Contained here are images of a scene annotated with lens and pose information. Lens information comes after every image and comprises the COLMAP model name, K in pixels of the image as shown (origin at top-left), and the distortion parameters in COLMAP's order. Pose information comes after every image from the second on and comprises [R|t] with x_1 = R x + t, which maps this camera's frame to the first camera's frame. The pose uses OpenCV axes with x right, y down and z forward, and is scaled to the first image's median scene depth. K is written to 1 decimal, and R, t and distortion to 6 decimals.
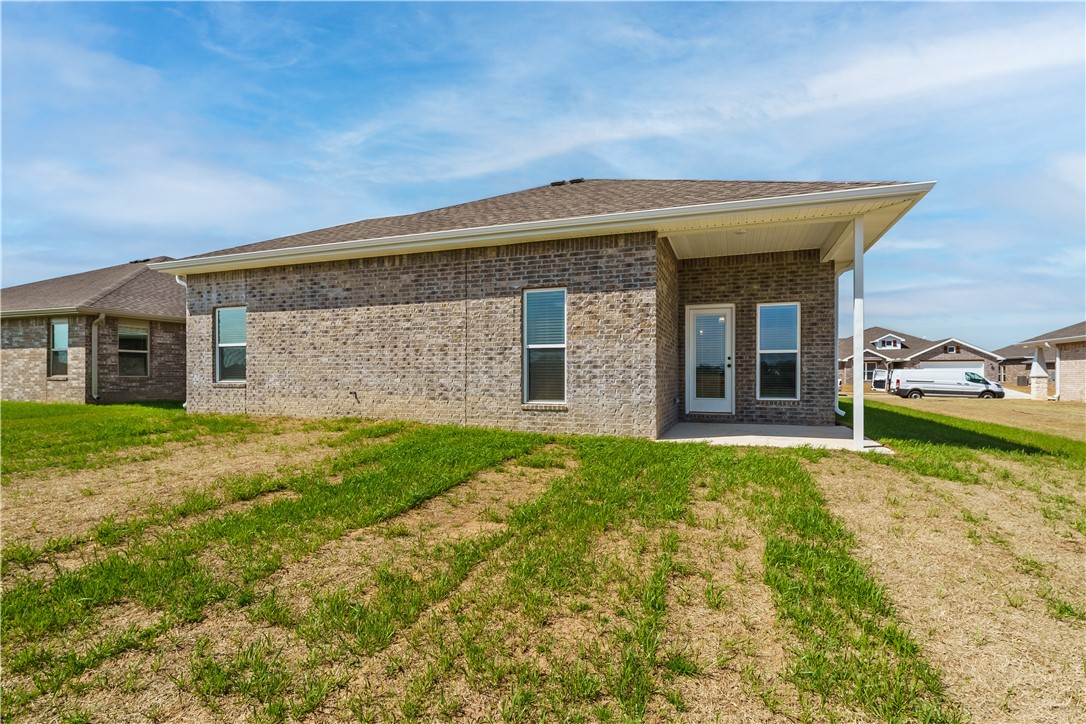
lens RADIAL K [[540.3, 0, 545.3], [0, 540.3, 373.8], [0, 0, 1]] dist [-0.001910, -0.000832]
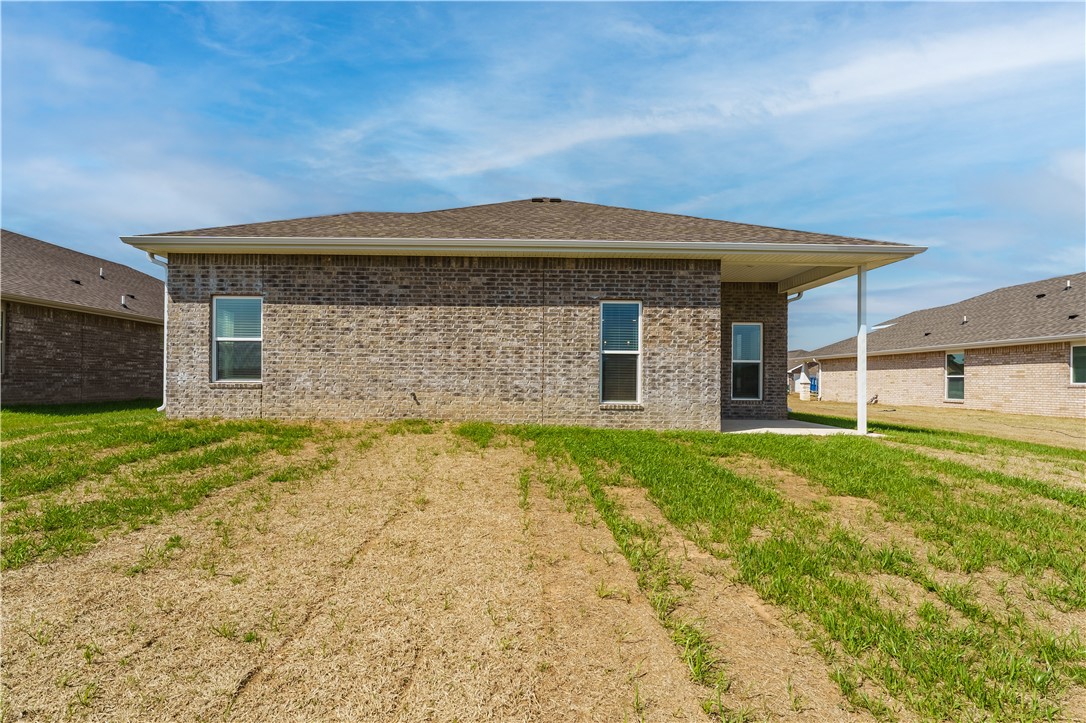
lens RADIAL K [[499.2, 0, 605.7], [0, 499.2, 376.0], [0, 0, 1]] dist [-0.000969, -0.000152]
pose [[0.934106, 0.013035, 0.356758, -0.359996], [-0.011710, 0.999914, -0.005874, 0.004311], [-0.356804, 0.001310, 0.934178, 0.041474]]
